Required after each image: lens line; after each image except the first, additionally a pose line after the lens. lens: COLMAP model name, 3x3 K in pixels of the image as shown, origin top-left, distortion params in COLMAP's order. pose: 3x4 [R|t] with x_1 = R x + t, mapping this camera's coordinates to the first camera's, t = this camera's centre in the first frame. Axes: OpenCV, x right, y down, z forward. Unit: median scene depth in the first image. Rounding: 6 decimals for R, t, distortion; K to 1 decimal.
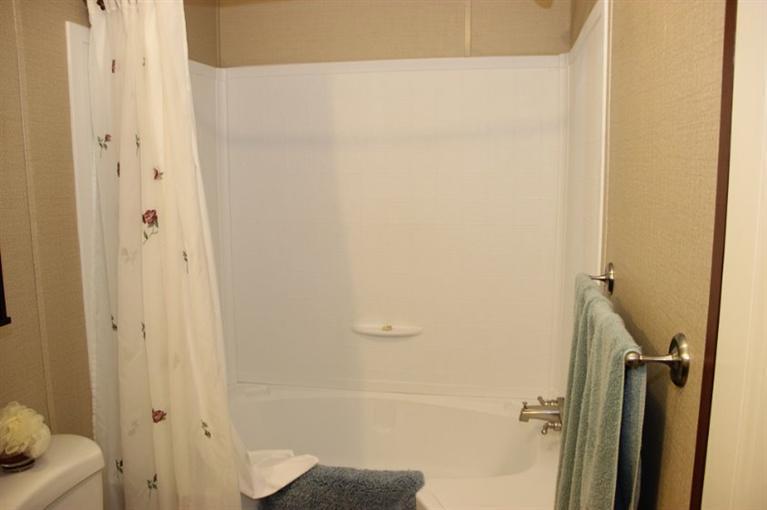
lens RADIAL K [[620.3, 0, 385.8], [0, 620.3, 253.9], [0, 0, 1]] dist [-0.174325, 0.131260]
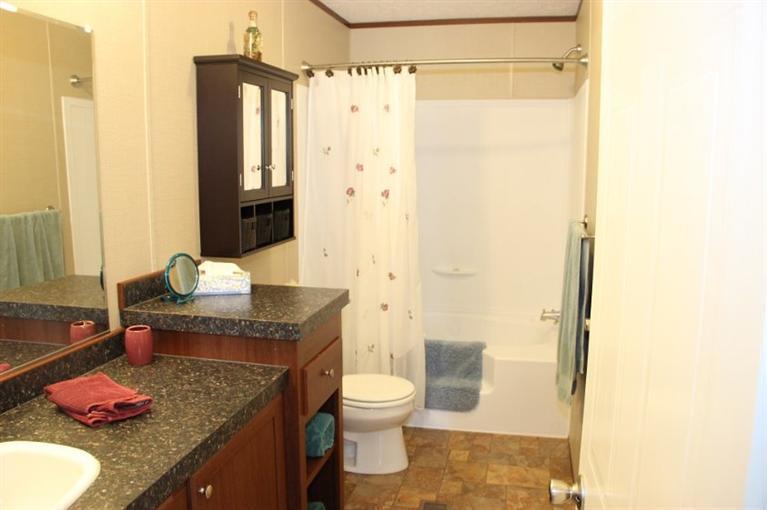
lens RADIAL K [[620.3, 0, 385.8], [0, 620.3, 253.9], [0, 0, 1]] dist [-0.174325, 0.131260]
pose [[0.999493, 0.016196, -0.027396, -0.184789], [-0.016105, 0.999864, 0.003537, 0.107614], [0.027449, -0.003094, 0.999618, -0.792630]]
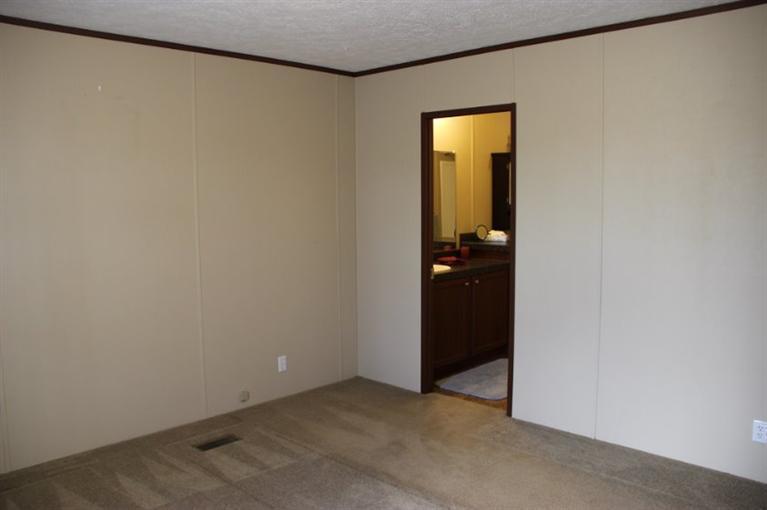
lens RADIAL K [[620.3, 0, 385.8], [0, 620.3, 253.9], [0, 0, 1]] dist [-0.174325, 0.131260]
pose [[0.834883, 0.053988, -0.547773, 0.898615], [-0.078350, 0.996701, -0.021181, 0.415770], [0.544822, 0.060602, 0.836359, -2.907283]]
